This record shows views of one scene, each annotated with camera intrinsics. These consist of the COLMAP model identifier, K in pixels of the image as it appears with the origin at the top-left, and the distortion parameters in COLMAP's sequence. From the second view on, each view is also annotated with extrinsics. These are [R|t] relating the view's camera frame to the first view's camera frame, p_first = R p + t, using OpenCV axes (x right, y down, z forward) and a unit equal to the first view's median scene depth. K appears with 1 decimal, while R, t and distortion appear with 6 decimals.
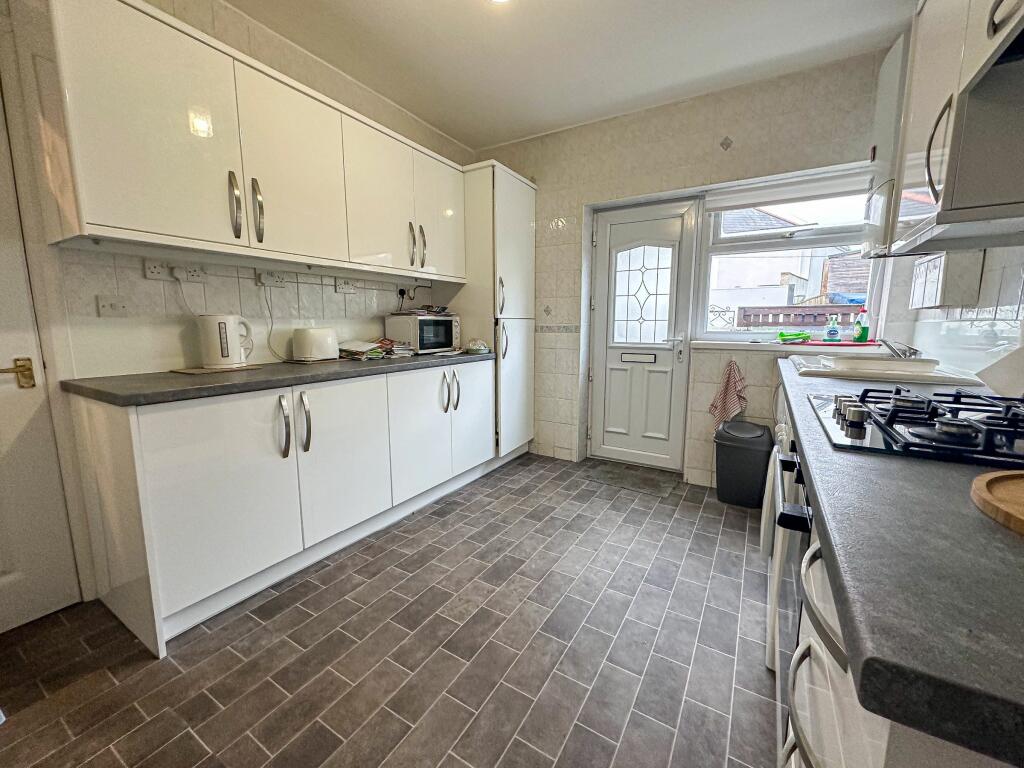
lens RADIAL K [[419.0, 0, 509.9], [0, 419.0, 383.6], [0, 0, 1]] dist [-0.002381, 0.000016]
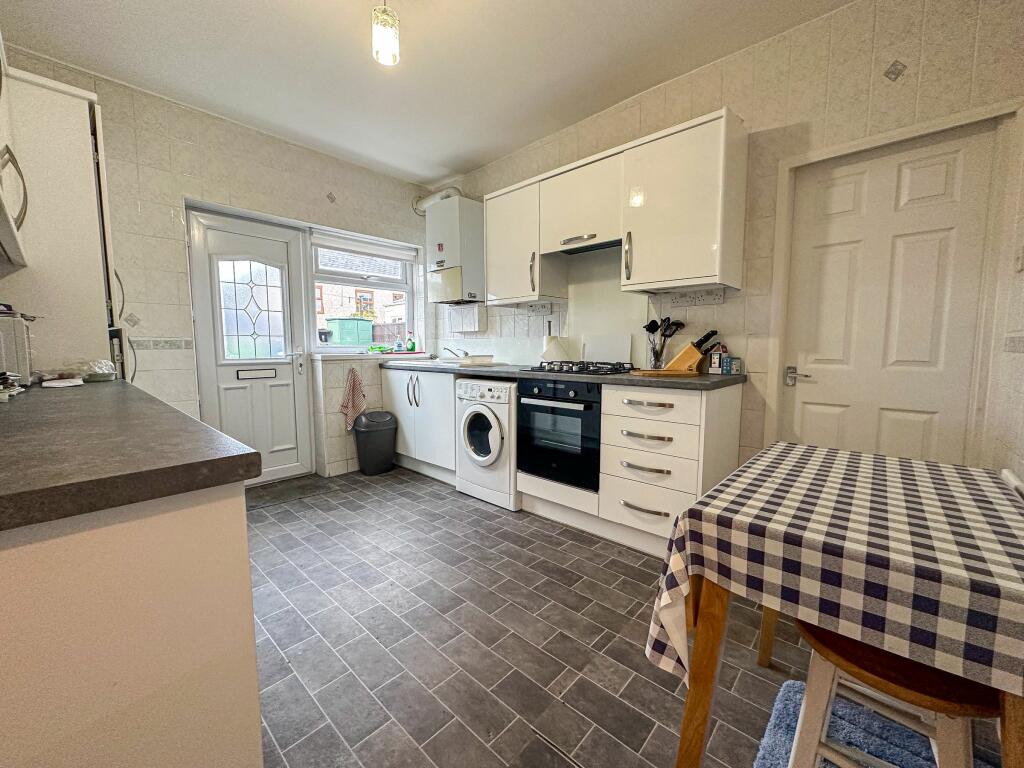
lens RADIAL K [[419.0, 0, 509.9], [0, 419.0, 383.6], [0, 0, 1]] dist [-0.002381, 0.000016]
pose [[0.190373, -0.088496, 0.977715, -0.600431], [0.142516, 0.987870, 0.061666, -0.017130], [-0.971312, 0.127600, 0.200676, 0.263953]]
